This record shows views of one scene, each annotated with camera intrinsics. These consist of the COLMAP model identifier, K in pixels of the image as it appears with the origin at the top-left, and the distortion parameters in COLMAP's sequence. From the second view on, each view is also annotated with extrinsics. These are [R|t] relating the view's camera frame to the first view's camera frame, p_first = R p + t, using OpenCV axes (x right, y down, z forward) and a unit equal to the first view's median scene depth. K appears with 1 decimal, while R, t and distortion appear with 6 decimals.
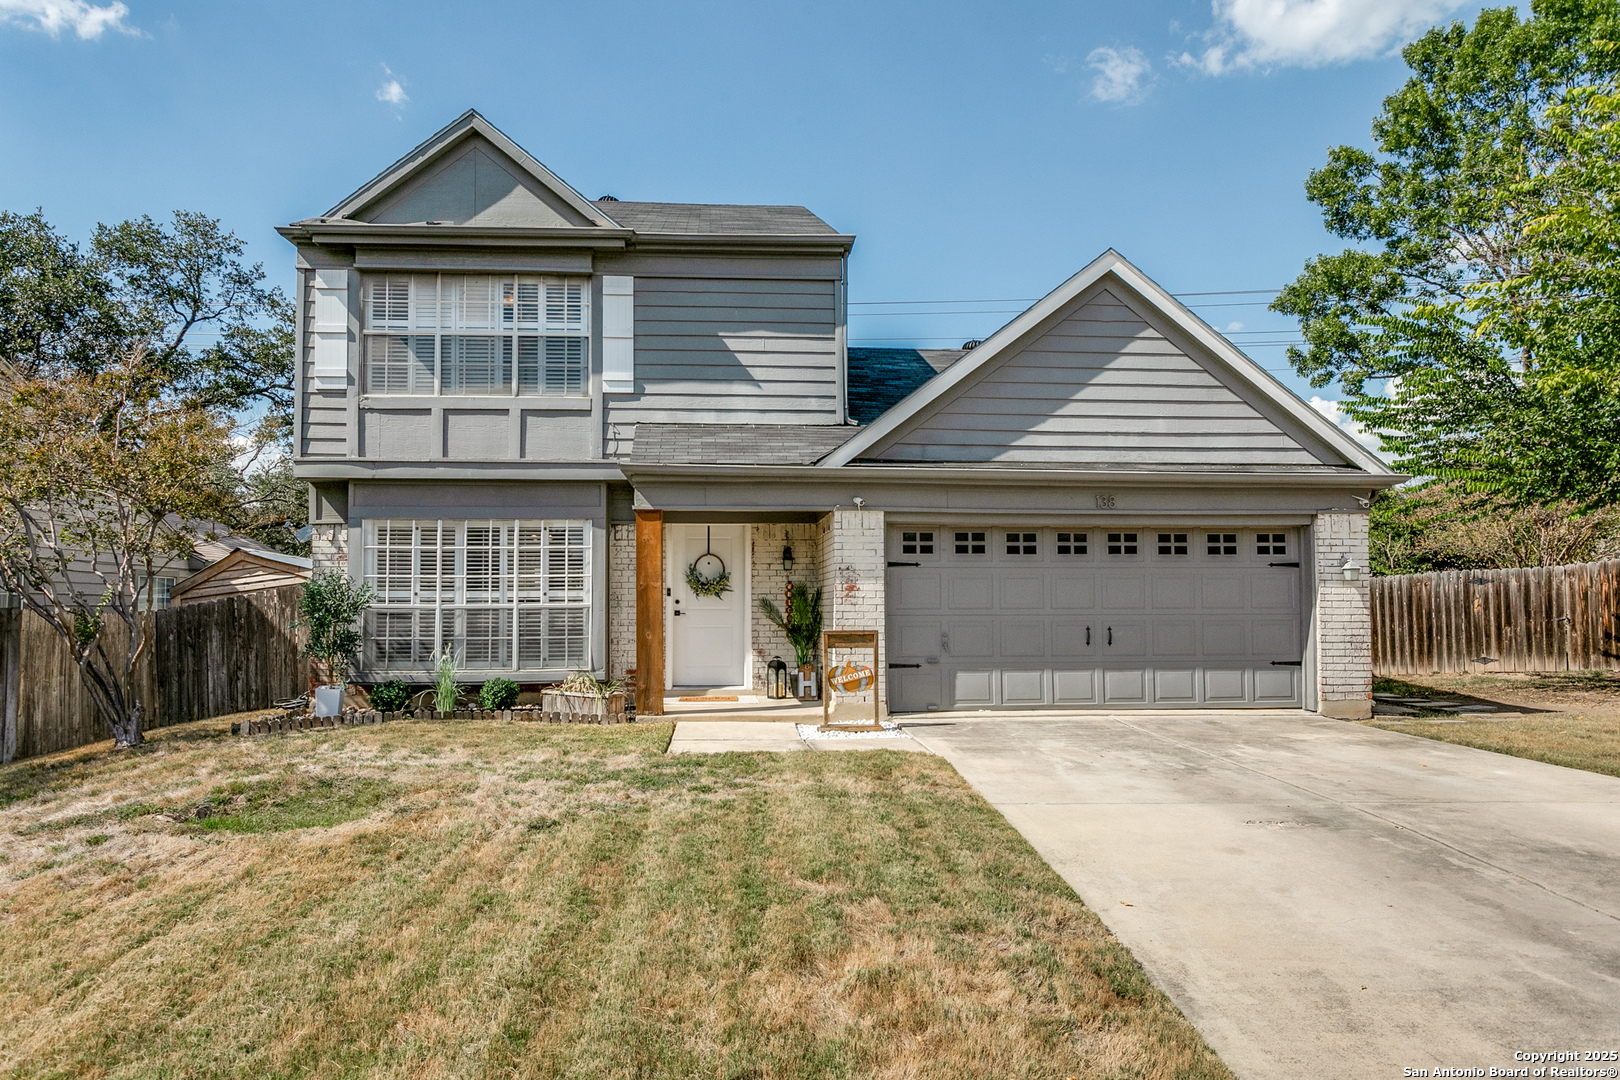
lens RADIAL K [[770.2, 0, 793.3], [0, 770.2, 543.7], [0, 0, 1]] dist [-0.000348, 0.000792]
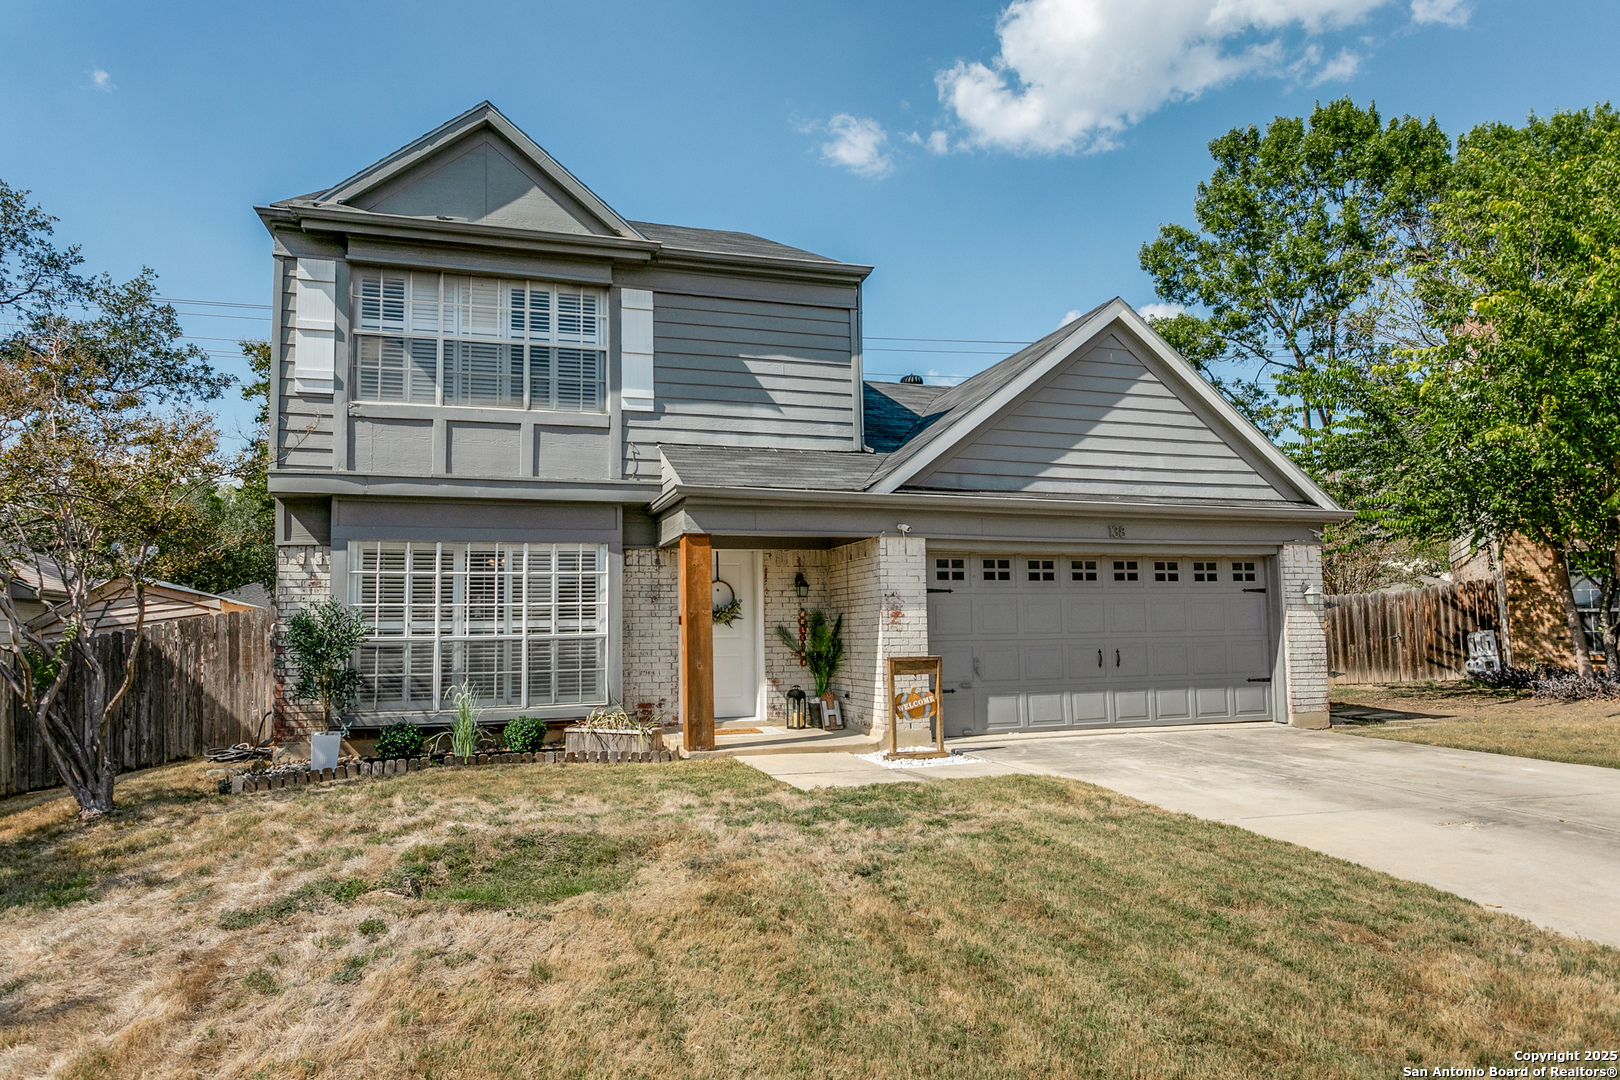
lens RADIAL K [[770.2, 0, 806.3], [0, 770.2, 545.3], [0, 0, 1]] dist [-0.000348, 0.000792]
pose [[0.982221, 0.009466, 0.187491, -0.206706], [-0.003056, 0.999402, -0.034447, 0.002387], [-0.187705, 0.033262, 0.981662, 0.033207]]
